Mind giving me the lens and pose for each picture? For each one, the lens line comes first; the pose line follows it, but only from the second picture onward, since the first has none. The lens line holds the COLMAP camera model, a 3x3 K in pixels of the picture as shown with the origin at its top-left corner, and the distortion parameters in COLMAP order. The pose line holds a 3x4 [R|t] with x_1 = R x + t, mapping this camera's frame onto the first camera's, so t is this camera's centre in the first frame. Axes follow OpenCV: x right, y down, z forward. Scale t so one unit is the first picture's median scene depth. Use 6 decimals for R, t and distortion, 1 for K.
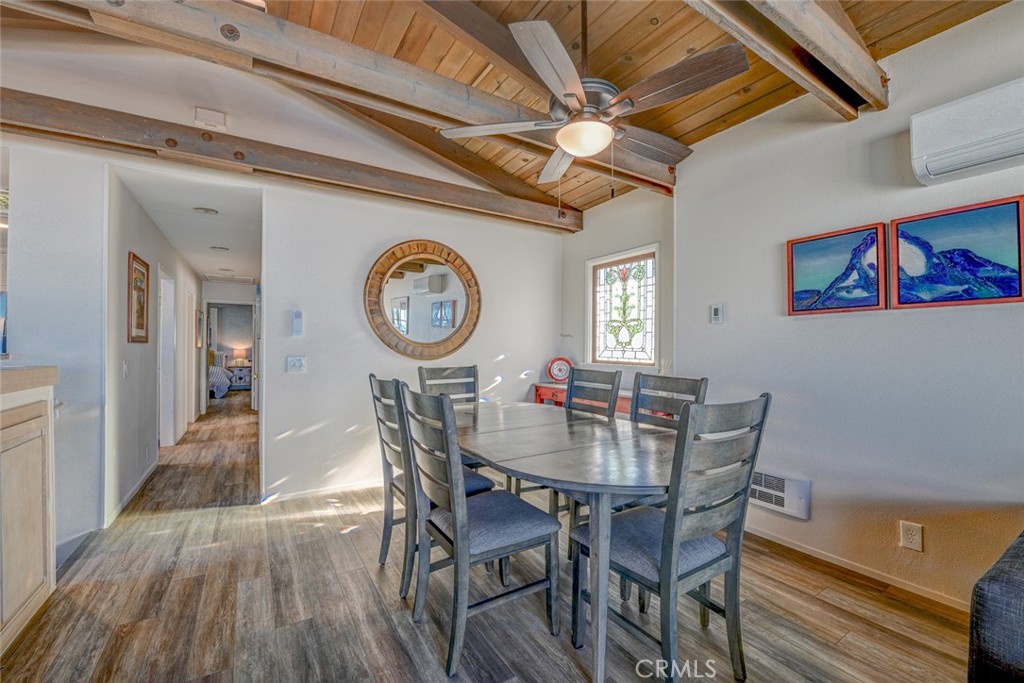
lens RADIAL K [[415.4, 0, 512.0], [0, 415.4, 341.5], [0, 0, 1]] dist [-0.019331, -0.000283]
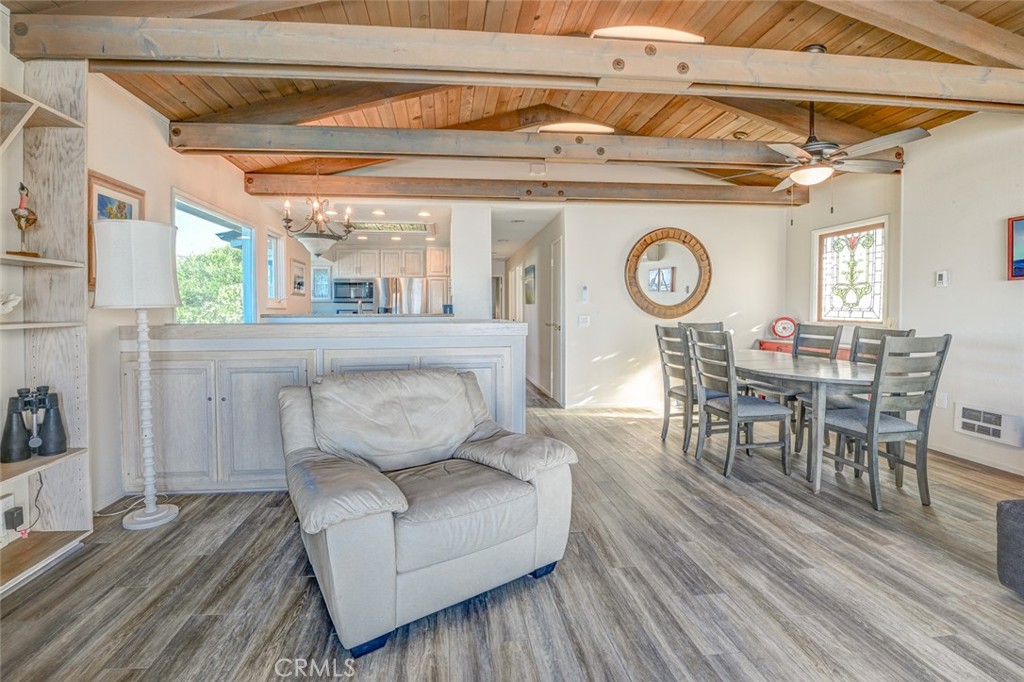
lens RADIAL K [[436.3, 0, 505.7], [0, 436.3, 320.7], [0, 0, 1]] dist [-0.018612, -0.000470]
pose [[0.905345, 0.003684, -0.424661, -0.086355], [0.013132, 0.999241, 0.036665, -0.006209], [0.424474, -0.038771, 0.904610, -0.482412]]
